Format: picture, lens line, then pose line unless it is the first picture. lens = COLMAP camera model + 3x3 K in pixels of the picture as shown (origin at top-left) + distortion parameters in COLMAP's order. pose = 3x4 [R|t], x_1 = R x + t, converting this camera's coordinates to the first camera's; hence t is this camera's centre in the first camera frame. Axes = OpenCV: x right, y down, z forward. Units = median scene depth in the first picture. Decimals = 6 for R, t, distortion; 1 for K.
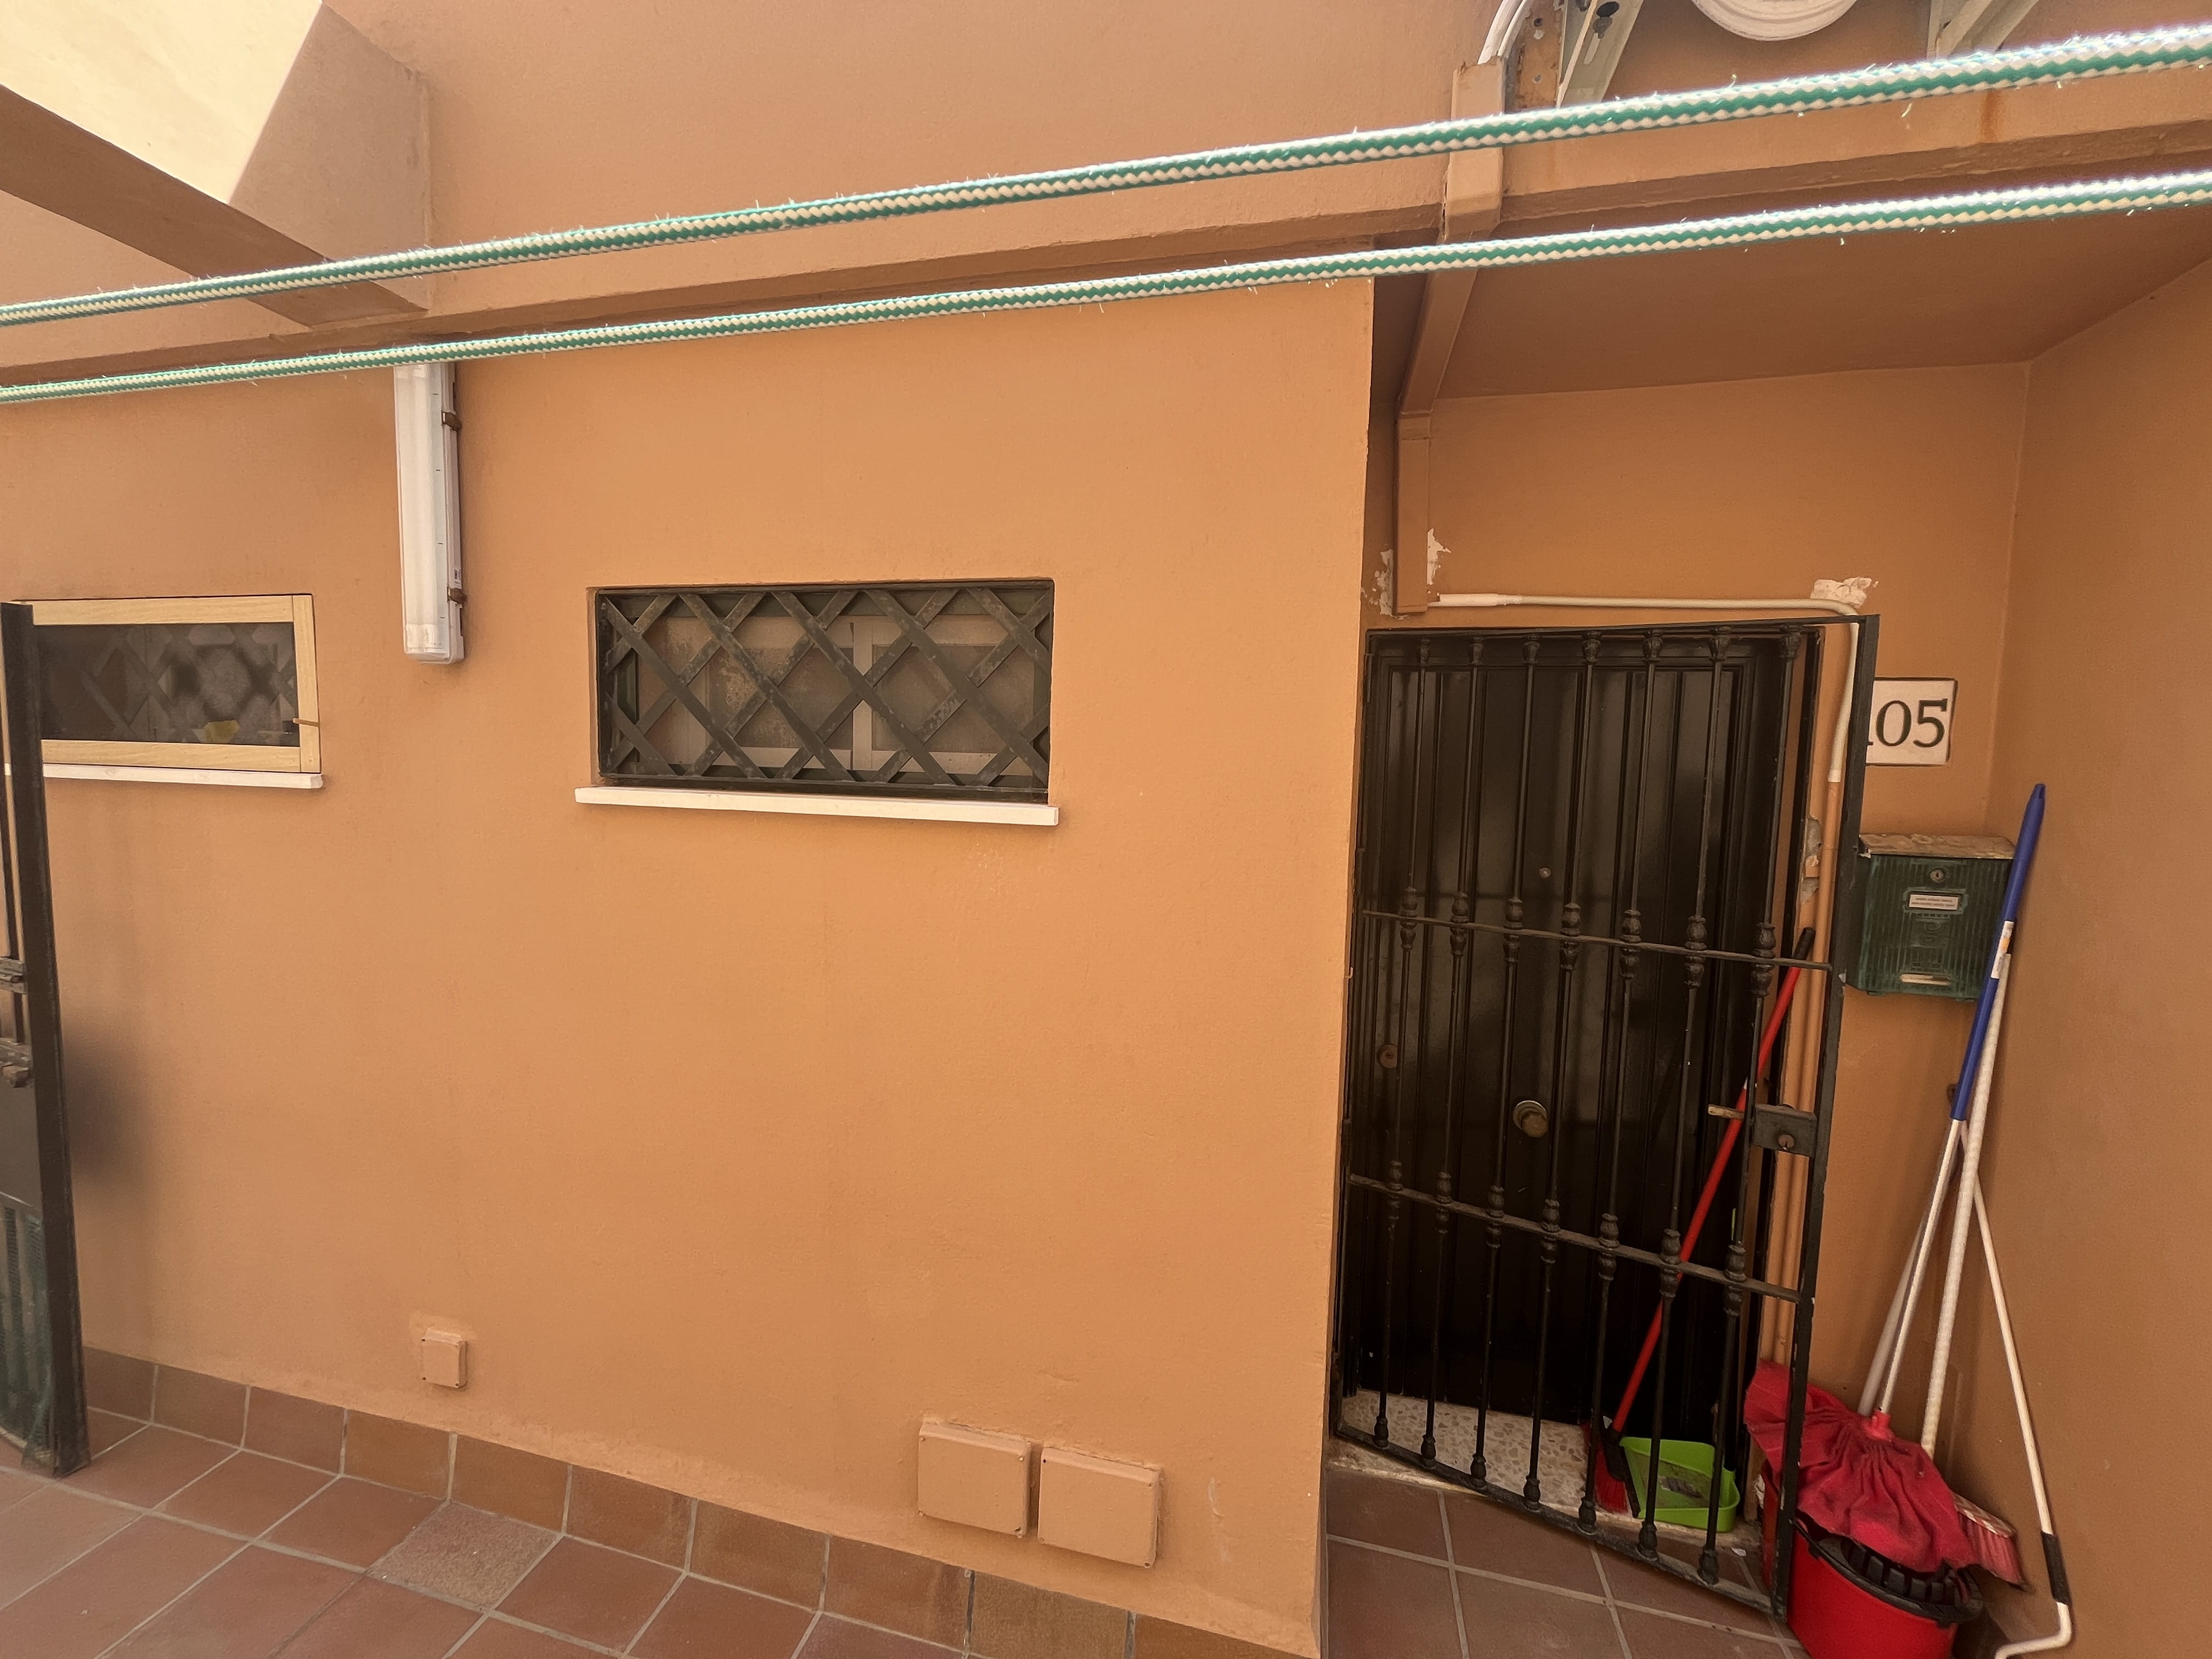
lens RADIAL K [[883.7, 0, 1106.0], [0, 883.7, 829.5], [0, 0, 1]] dist [-0.006866, 0.001019]
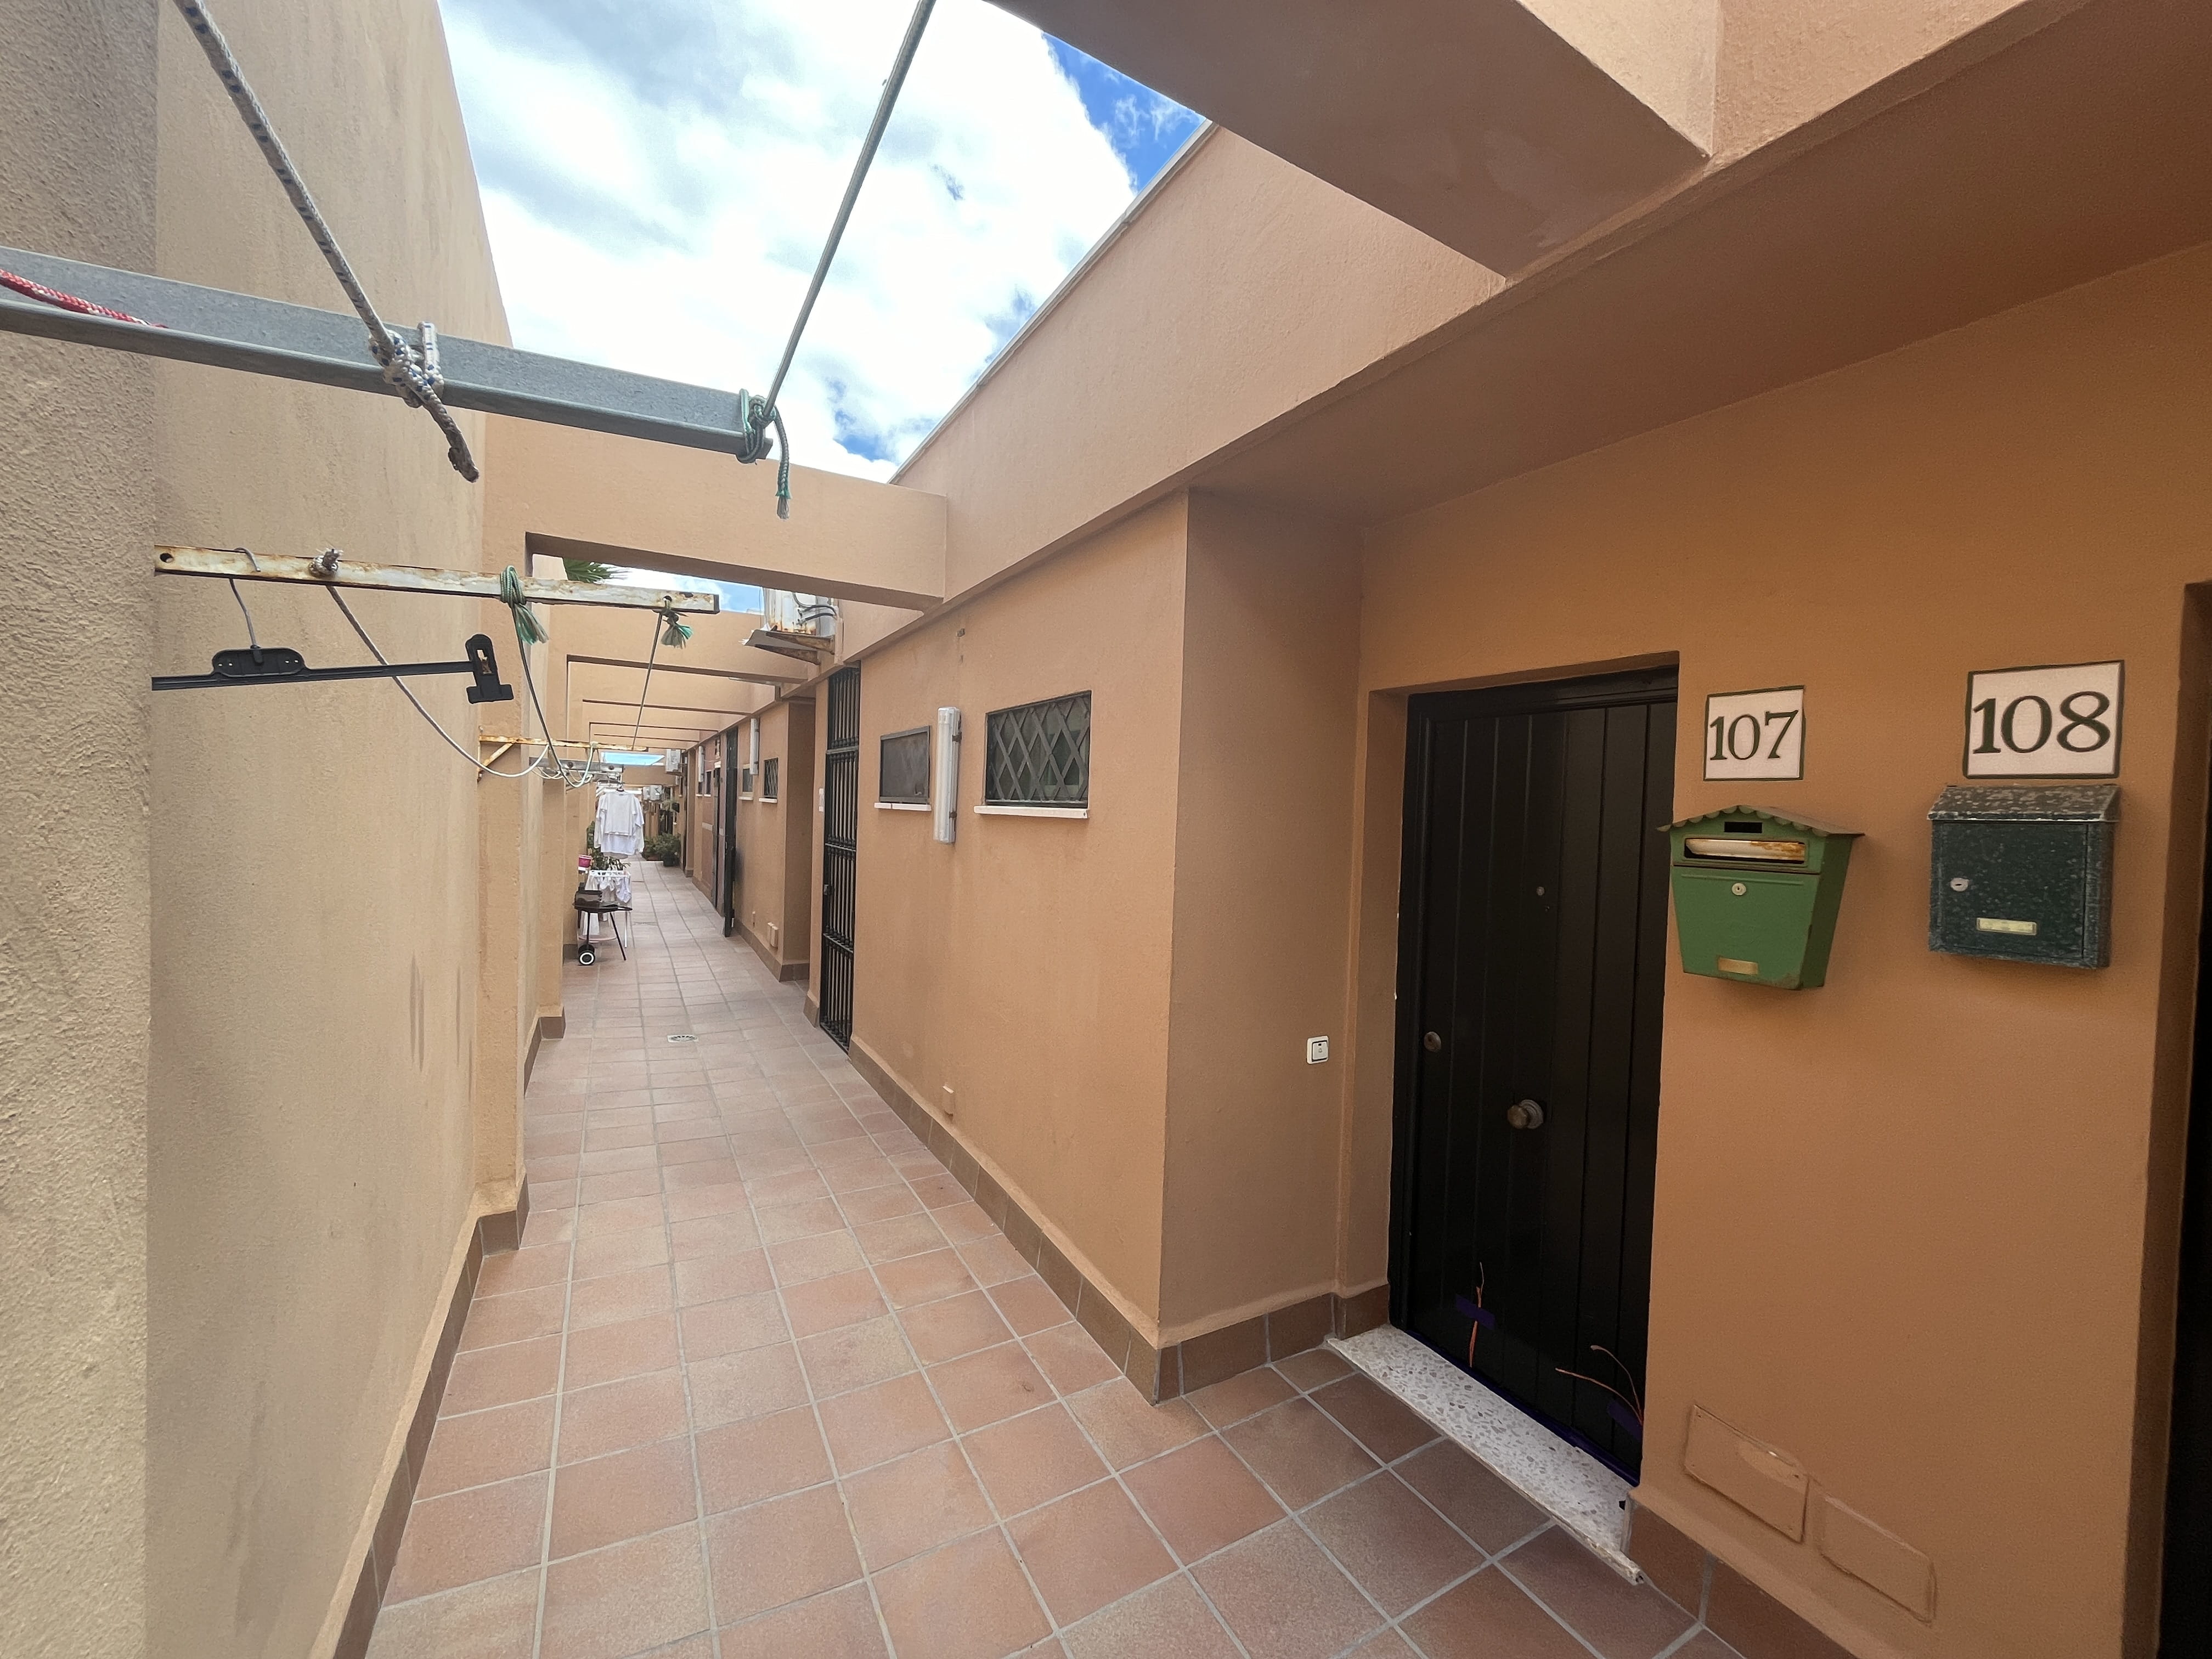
lens RADIAL K [[883.7, 0, 1106.0], [0, 883.7, 829.5], [0, 0, 1]] dist [-0.006866, 0.001019]
pose [[0.677285, 0.015160, -0.735564, 1.188846], [-0.076650, 0.995801, -0.050054, 0.094794], [0.731717, 0.090282, 0.675603, -0.215869]]
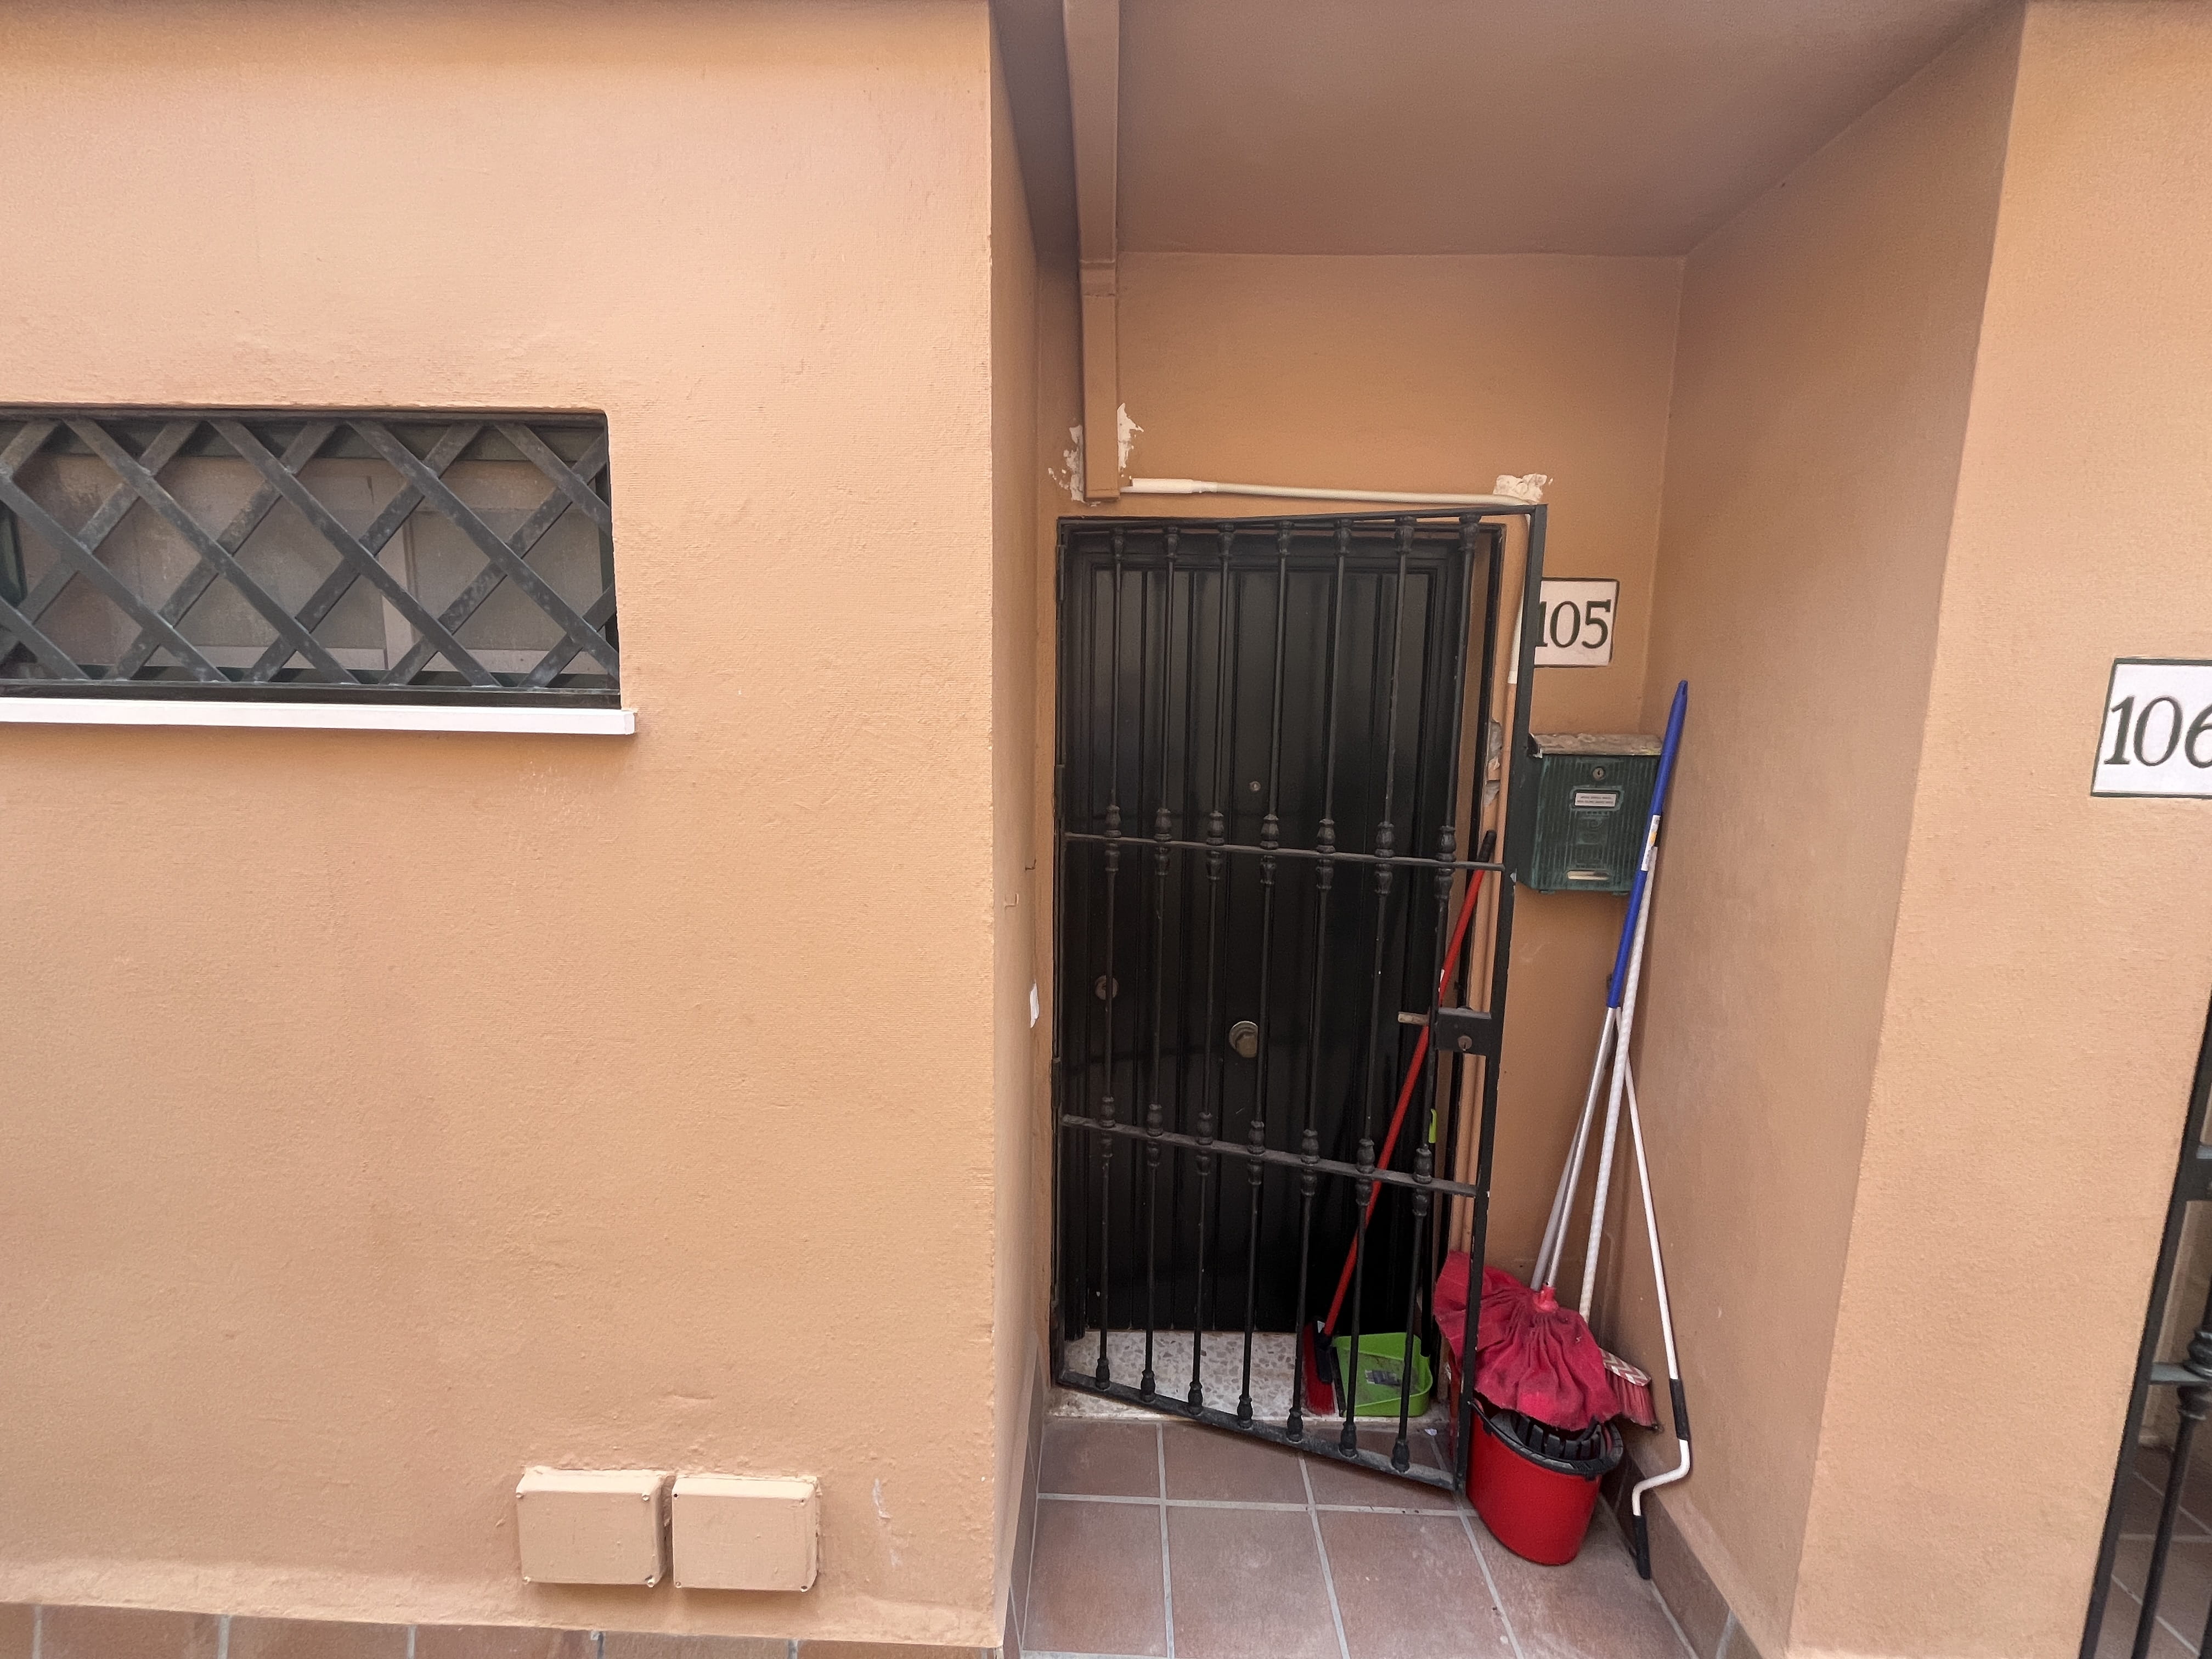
lens RADIAL K [[883.7, 0, 1106.0], [0, 883.7, 829.5], [0, 0, 1]] dist [-0.006866, 0.001019]
pose [[0.975863, -0.039734, 0.214737, 0.162722], [0.025503, 0.997315, 0.068642, 0.031927], [-0.216888, -0.061509, 0.974257, 0.120554]]
